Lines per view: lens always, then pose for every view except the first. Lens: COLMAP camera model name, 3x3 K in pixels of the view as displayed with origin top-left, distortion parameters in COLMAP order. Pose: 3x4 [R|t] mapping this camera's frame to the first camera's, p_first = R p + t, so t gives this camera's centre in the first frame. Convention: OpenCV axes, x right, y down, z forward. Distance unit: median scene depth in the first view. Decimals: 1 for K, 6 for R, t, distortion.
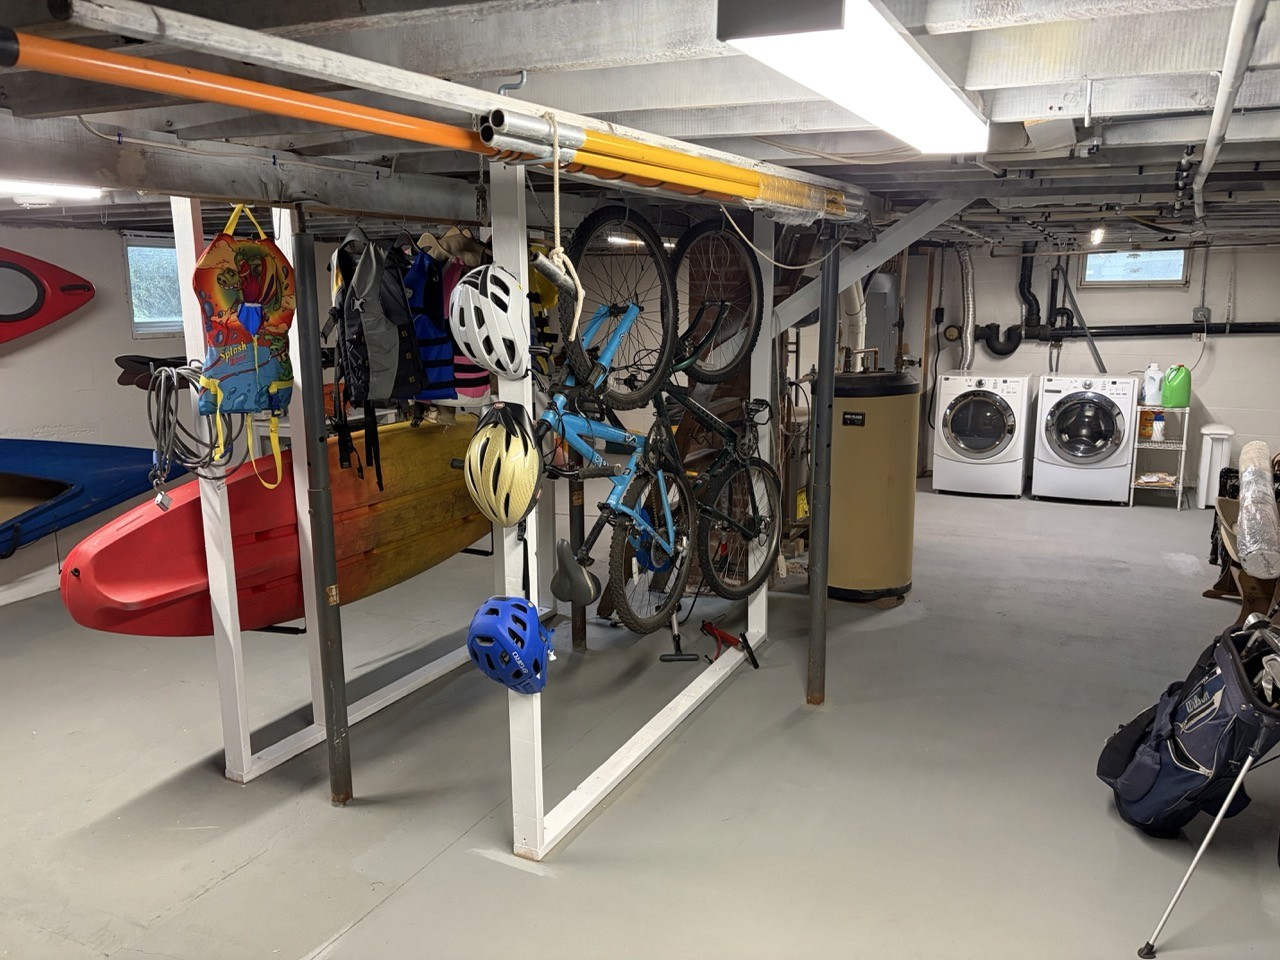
lens RADIAL K [[933.4, 0, 640.0], [0, 933.4, 480.0], [0, 0, 1]] dist [0.019067, -0.011562]
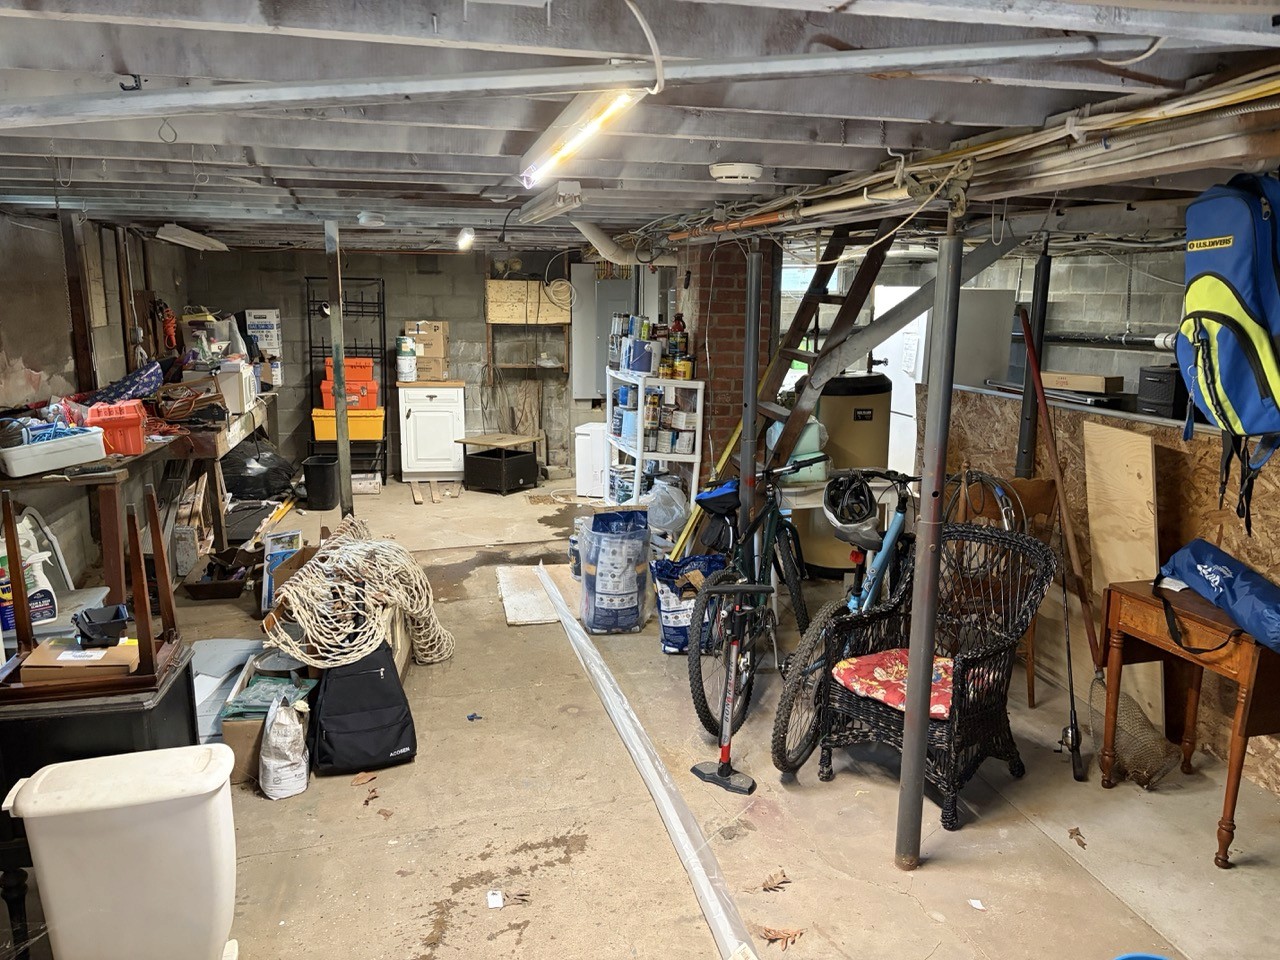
lens RADIAL K [[933.4, 0, 640.0], [0, 933.4, 480.0], [0, 0, 1]] dist [0.019067, -0.011562]
pose [[0.801713, -0.109433, 0.587606, -1.023842], [0.114247, 0.993027, 0.029062, -0.080587], [-0.586689, 0.043833, 0.808625, 0.414152]]
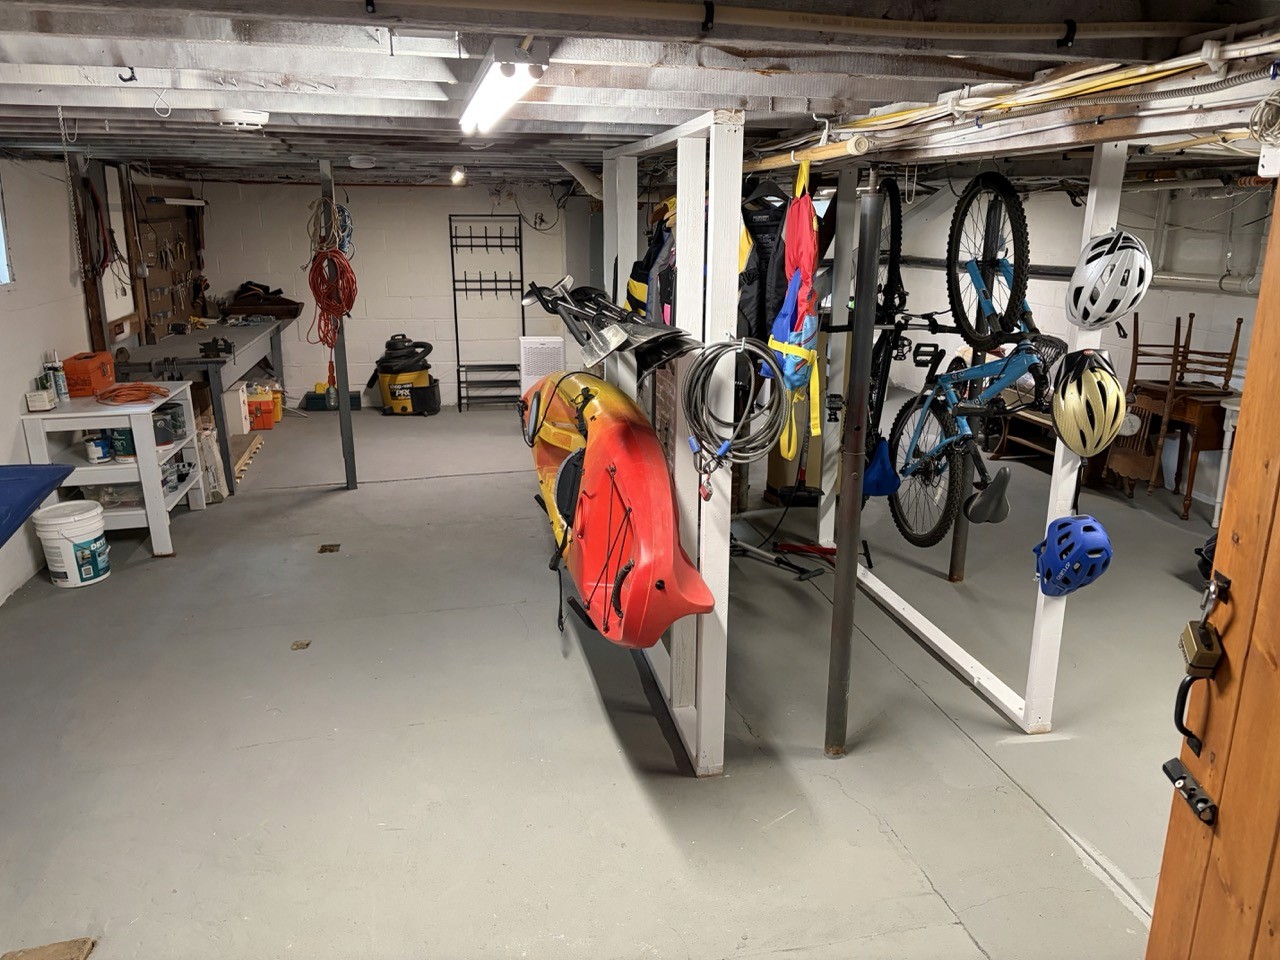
lens RADIAL K [[933.4, 0, 640.0], [0, 933.4, 480.0], [0, 0, 1]] dist [0.019067, -0.011562]
pose [[0.808853, -0.152831, 0.567803, -1.037355], [0.114054, 0.988071, 0.103478, -0.083991], [-0.576844, -0.018938, 0.816635, 0.294061]]
